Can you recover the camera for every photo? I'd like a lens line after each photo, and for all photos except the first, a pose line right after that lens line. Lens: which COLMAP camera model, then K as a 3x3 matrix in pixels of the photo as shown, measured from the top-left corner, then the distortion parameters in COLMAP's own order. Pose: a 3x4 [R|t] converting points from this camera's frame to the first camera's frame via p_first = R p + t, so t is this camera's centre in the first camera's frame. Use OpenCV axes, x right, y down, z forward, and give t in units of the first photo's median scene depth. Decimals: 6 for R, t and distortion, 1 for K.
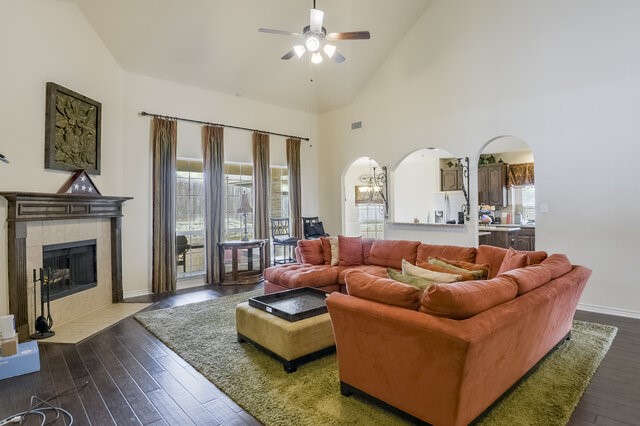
lens RADIAL K [[358.2, 0, 320.0], [0, 358.2, 213.0], [0, 0, 1]] dist [0.001655, 0.000022]
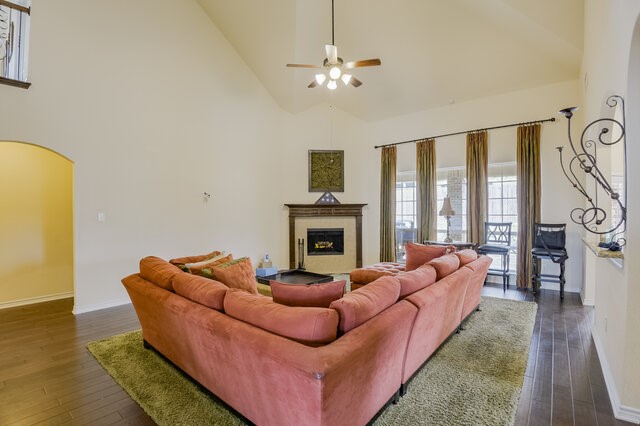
lens RADIAL K [[289.3, 0, 320.0], [0, 289.3, 213.0], [0, 0, 1]] dist [-0.032438, 0.000162]
pose [[0.145648, 0.017747, -0.989177, 0.829439], [-0.009288, 0.999820, 0.016570, -0.026631], [0.989293, 0.006774, 0.145787, 0.745648]]
